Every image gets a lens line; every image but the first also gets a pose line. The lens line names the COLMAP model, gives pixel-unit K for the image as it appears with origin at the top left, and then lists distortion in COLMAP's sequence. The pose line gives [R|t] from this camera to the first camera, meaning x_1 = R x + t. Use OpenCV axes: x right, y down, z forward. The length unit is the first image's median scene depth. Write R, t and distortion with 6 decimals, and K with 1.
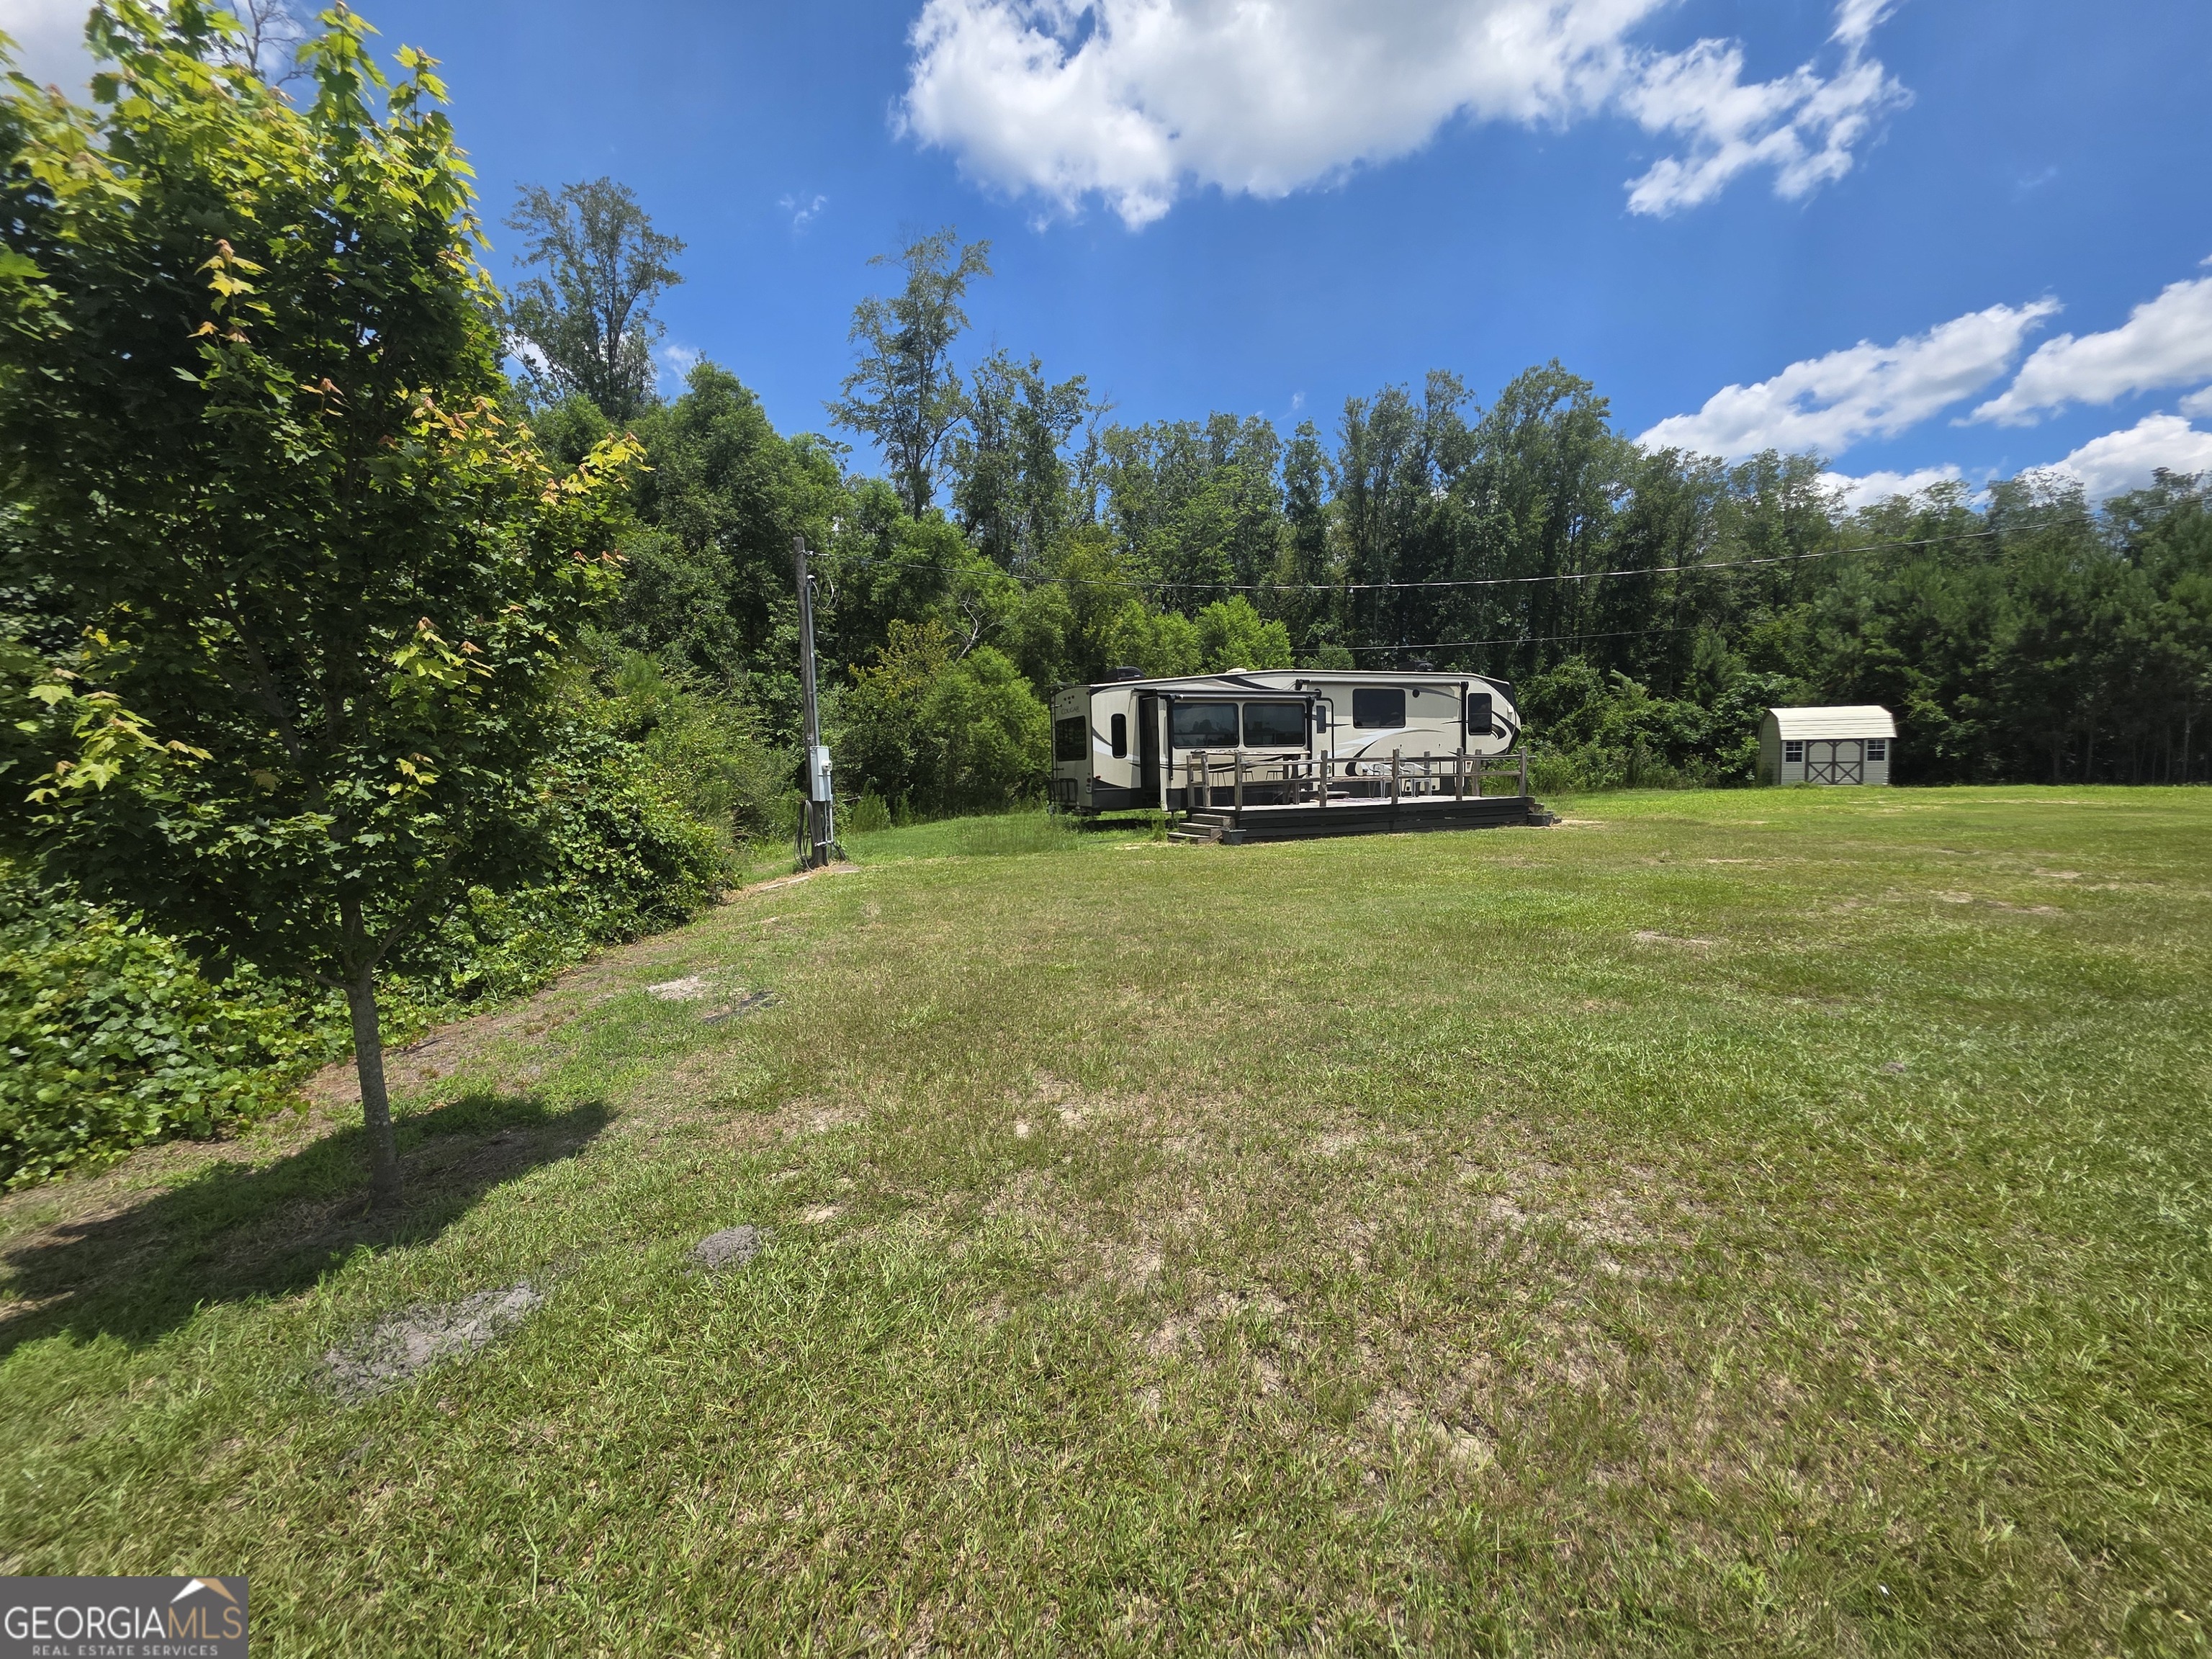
lens RADIAL K [[876.3, 0, 1110.8], [0, 876.3, 781.3], [0, 0, 1]] dist [-0.010930, -0.000044]
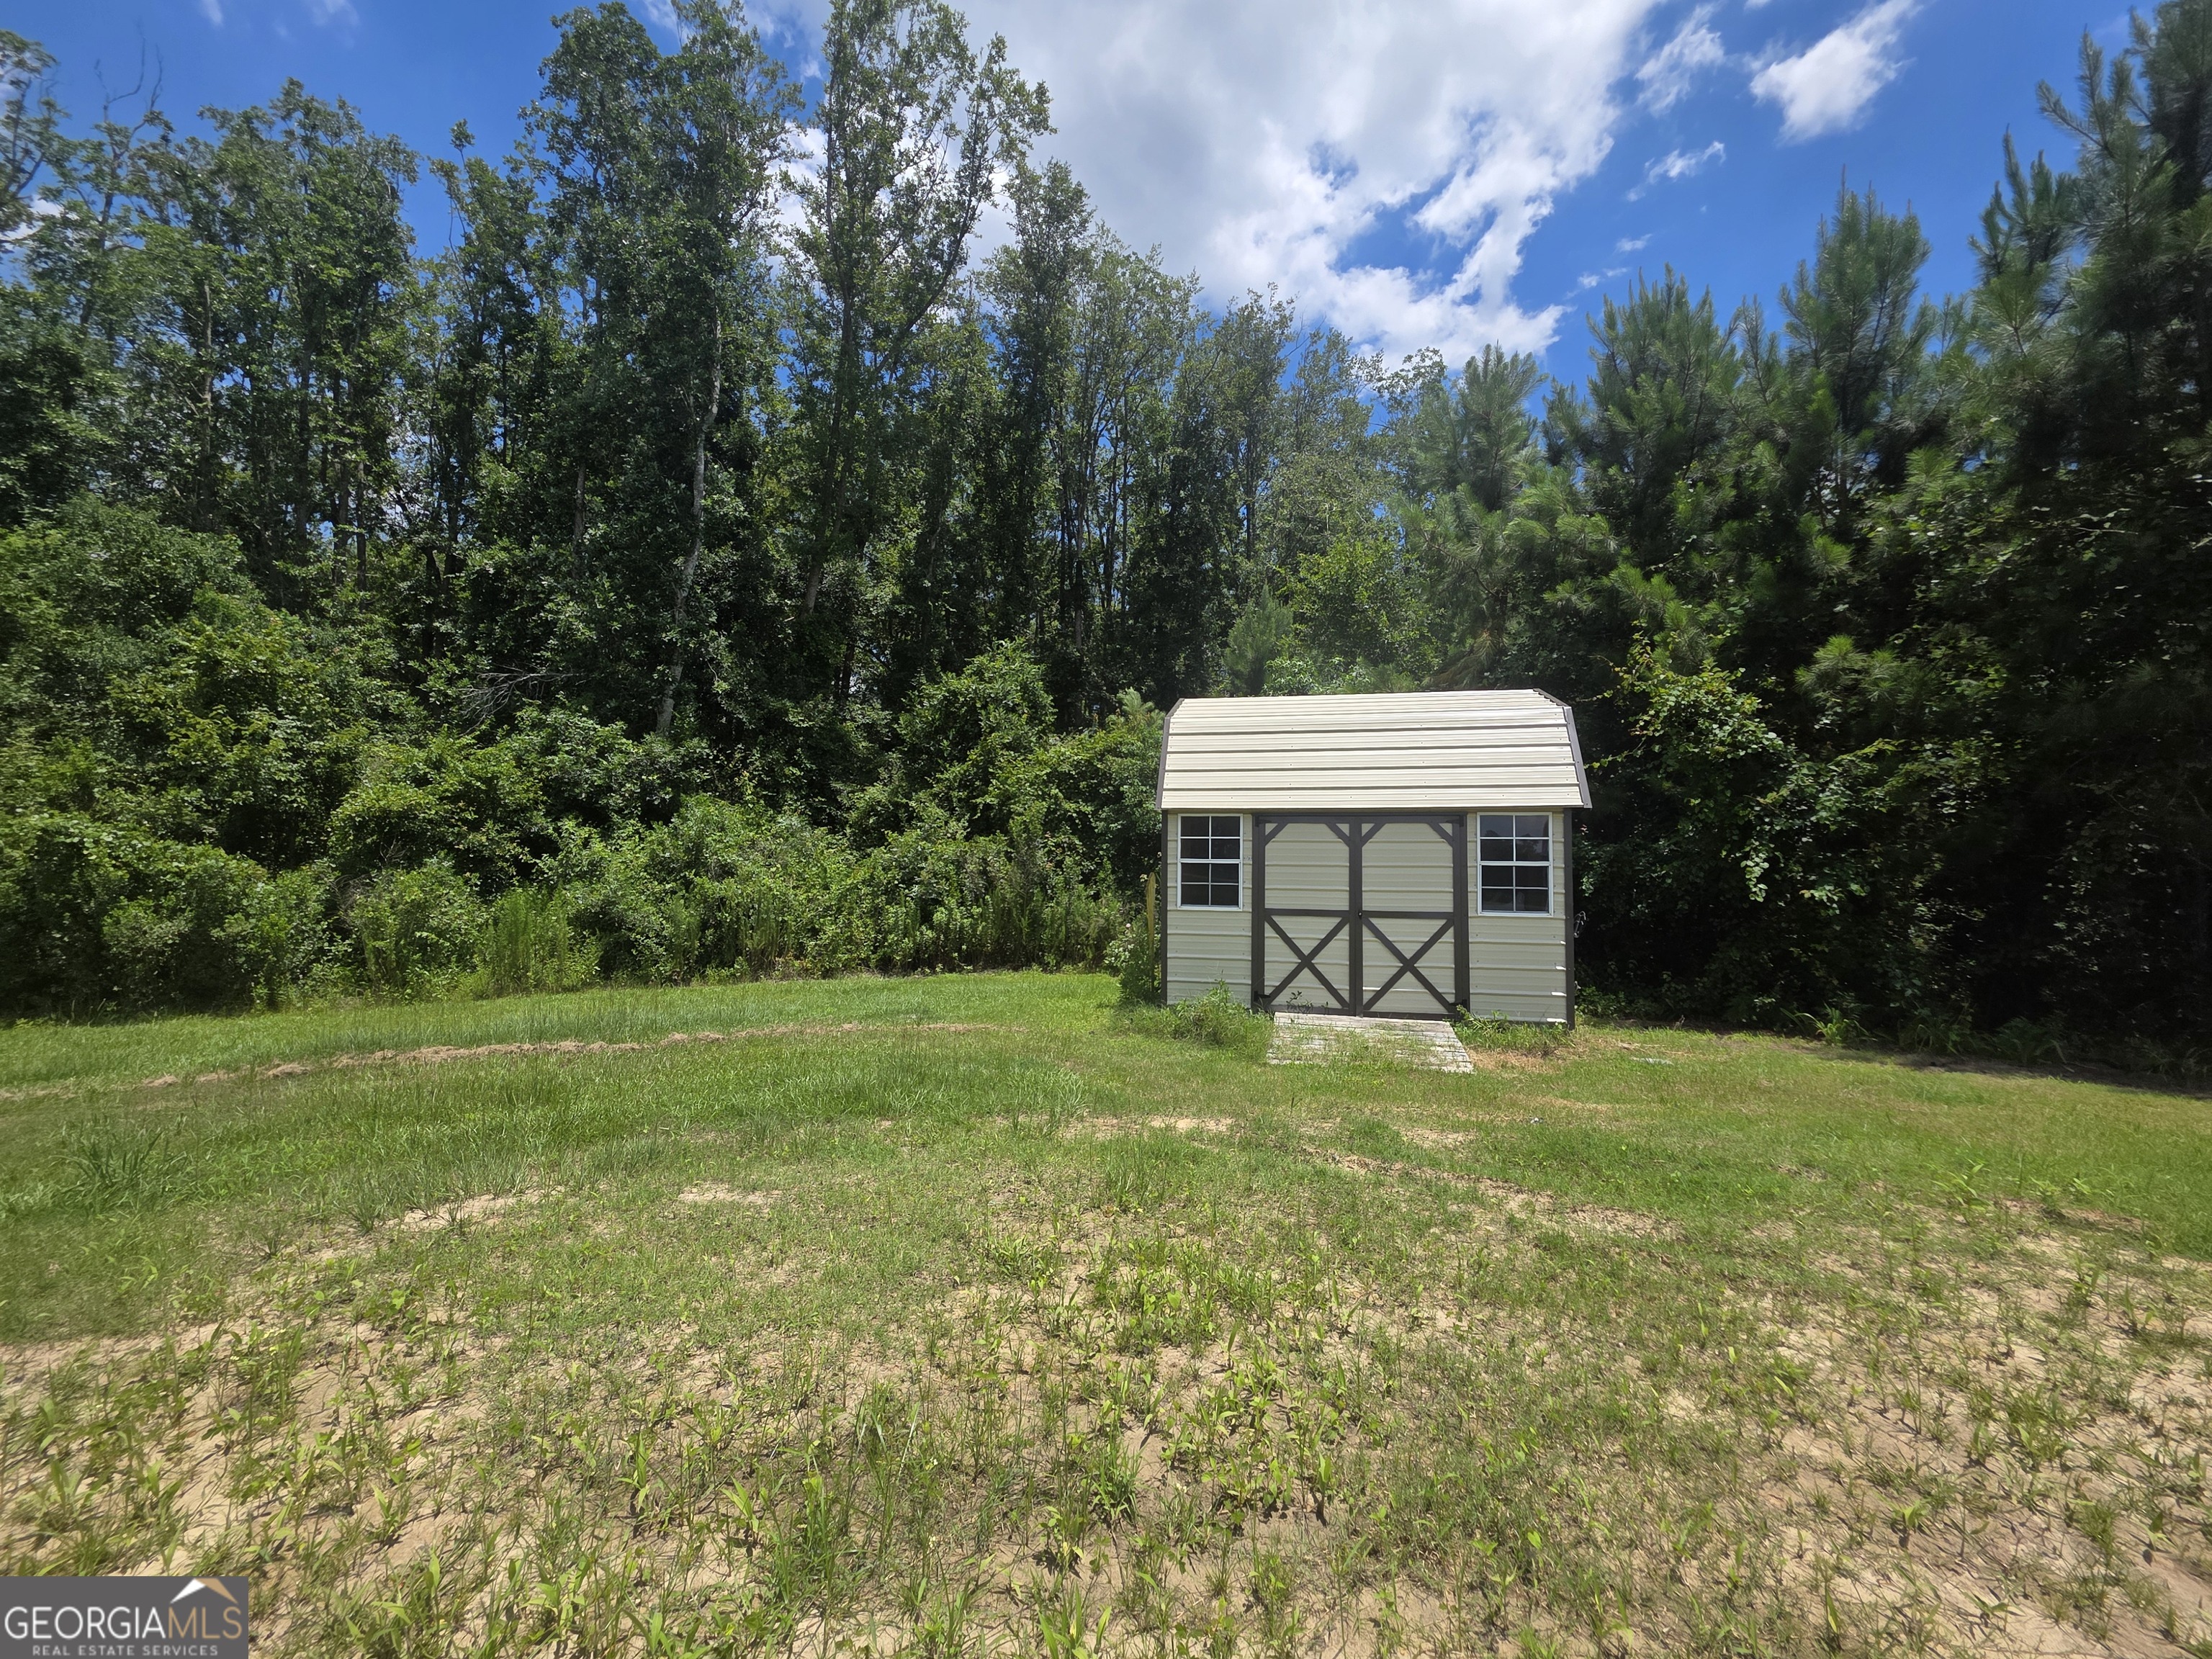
lens RADIAL K [[867.5, 0, 1104.2], [0, 867.5, 821.5], [0, 0, 1]] dist [-0.001470, 0.000313]
pose [[0.978632, 0.035328, 0.202560, 0.728381], [-0.020482, 0.996979, -0.074926, -0.027566], [-0.204595, 0.069176, 0.976399, 0.799418]]
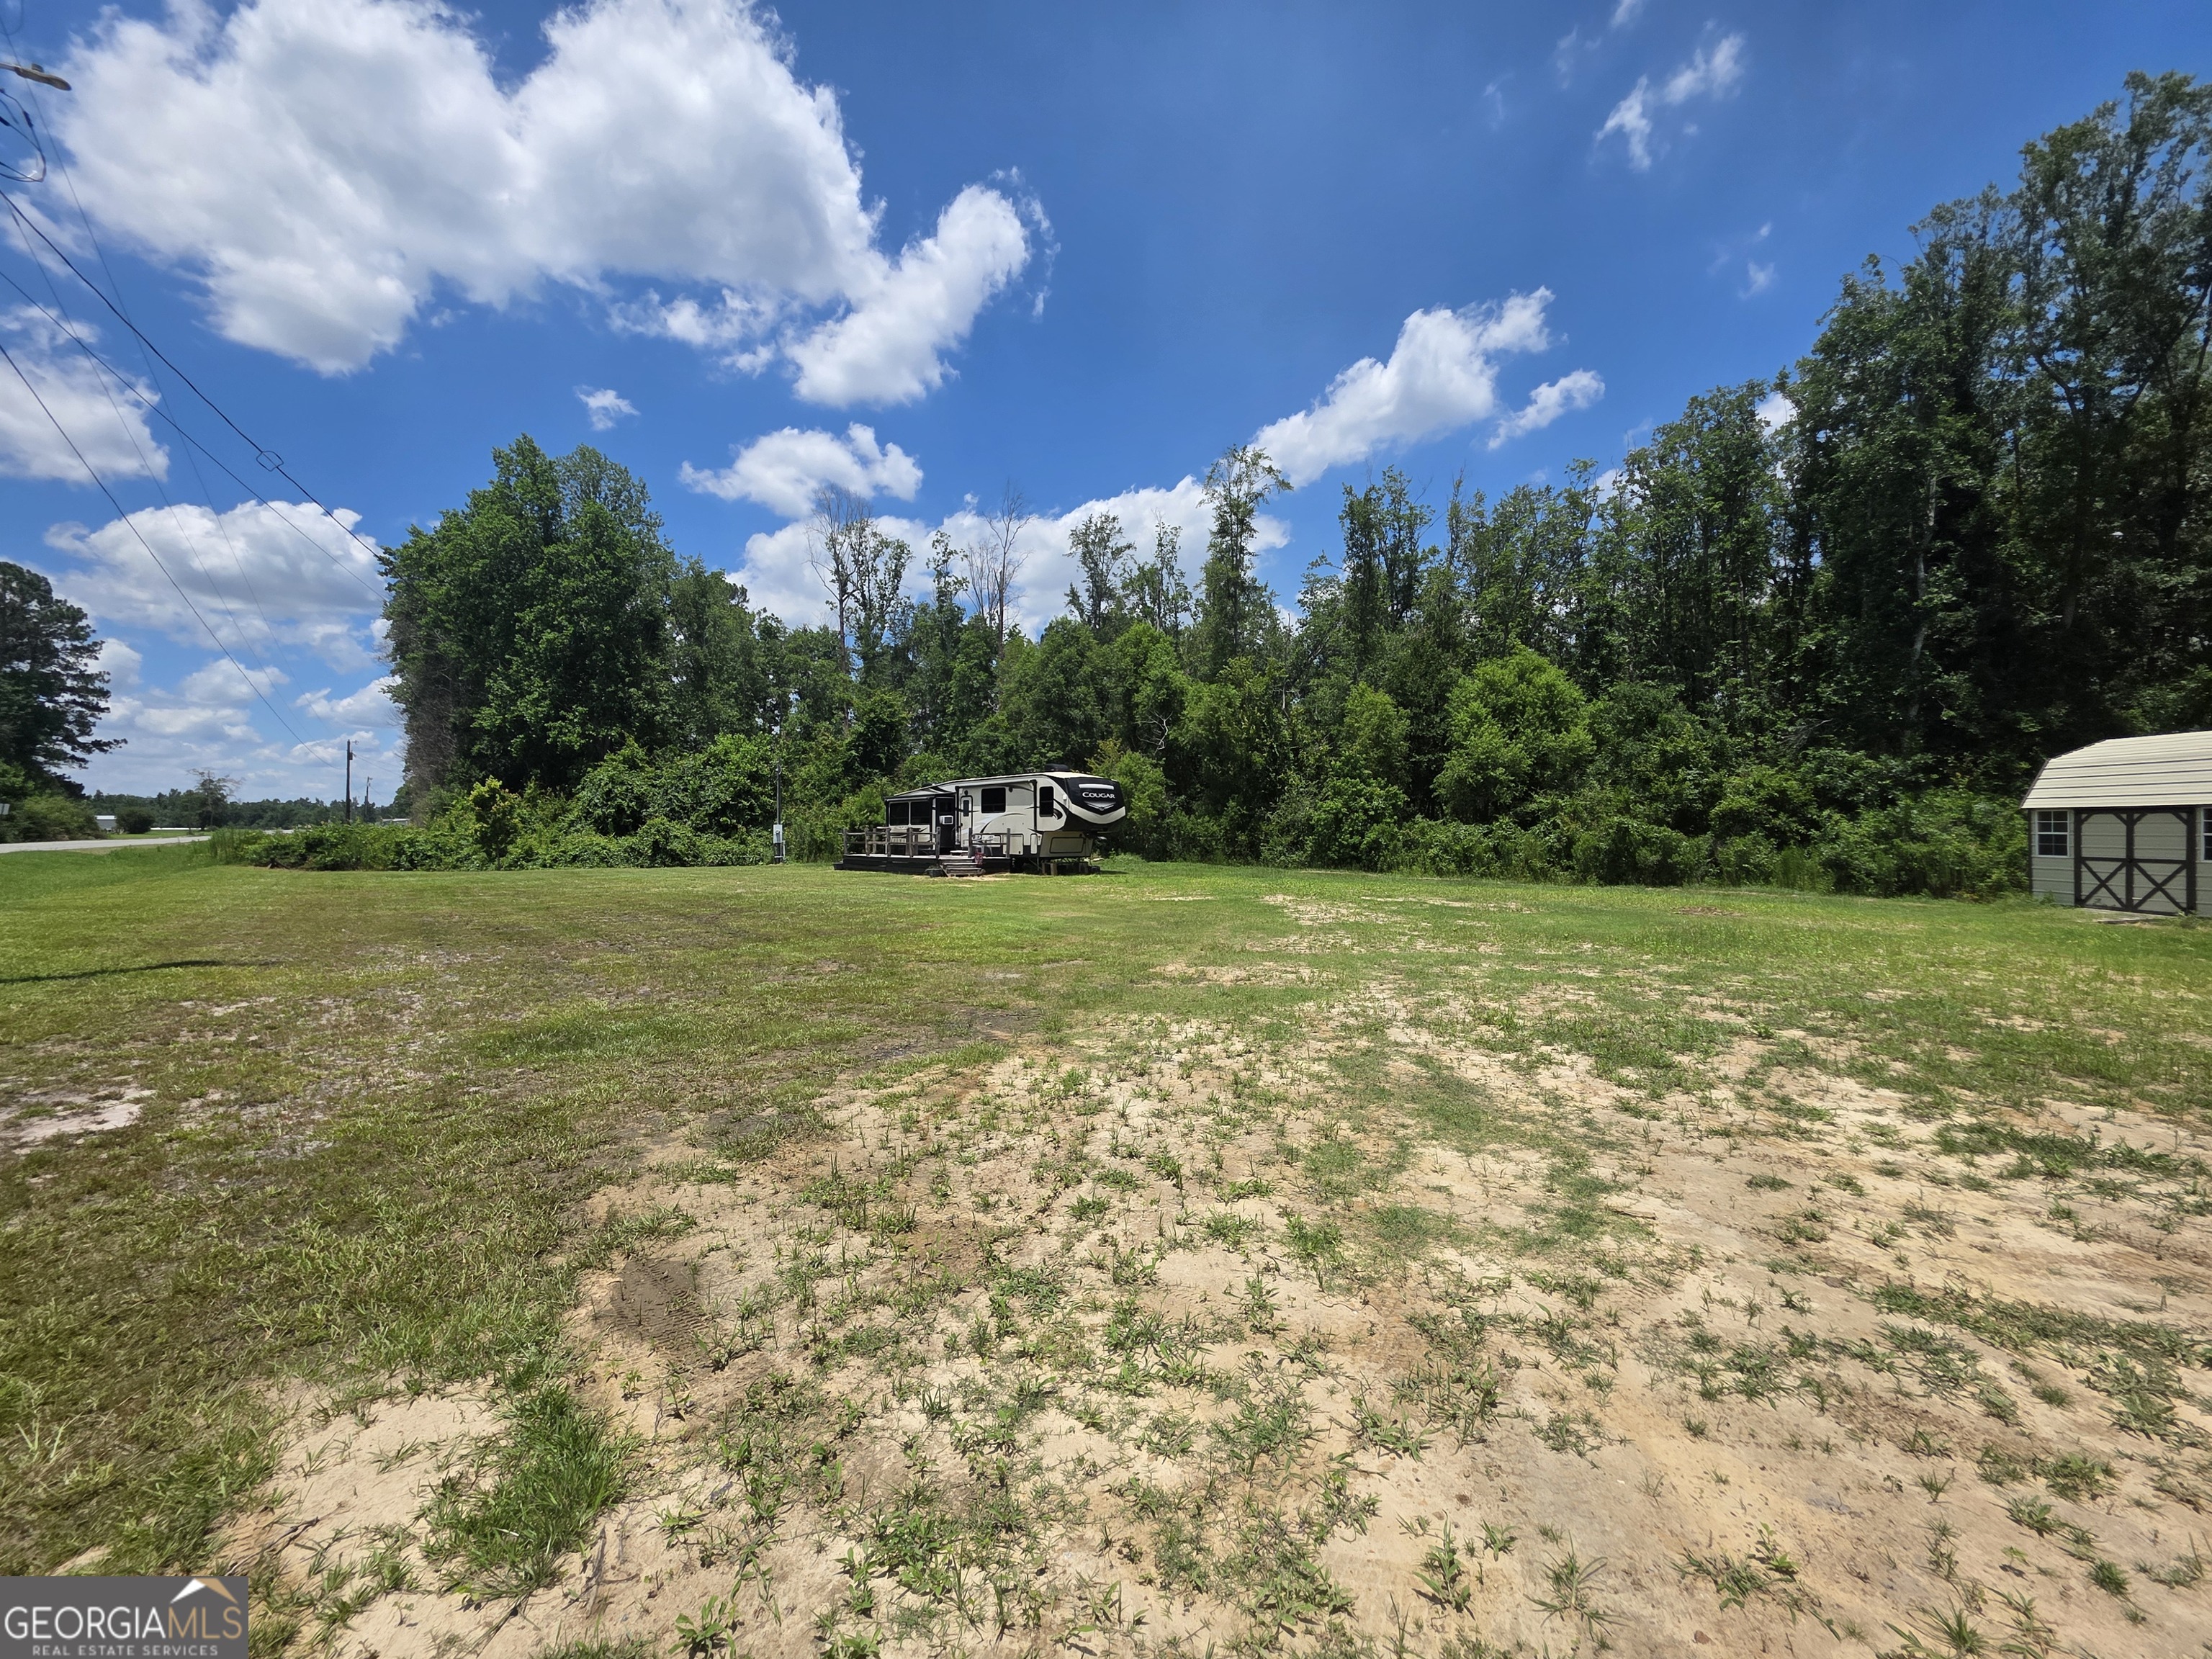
lens RADIAL K [[867.5, 0, 1104.2], [0, 867.5, 821.5], [0, 0, 1]] dist [-0.001470, 0.000313]
pose [[0.363461, 0.009765, -0.931558, 1.064846], [-0.023397, 0.999725, 0.001350, -0.029968], [0.931316, 0.021305, 0.363589, 0.355086]]
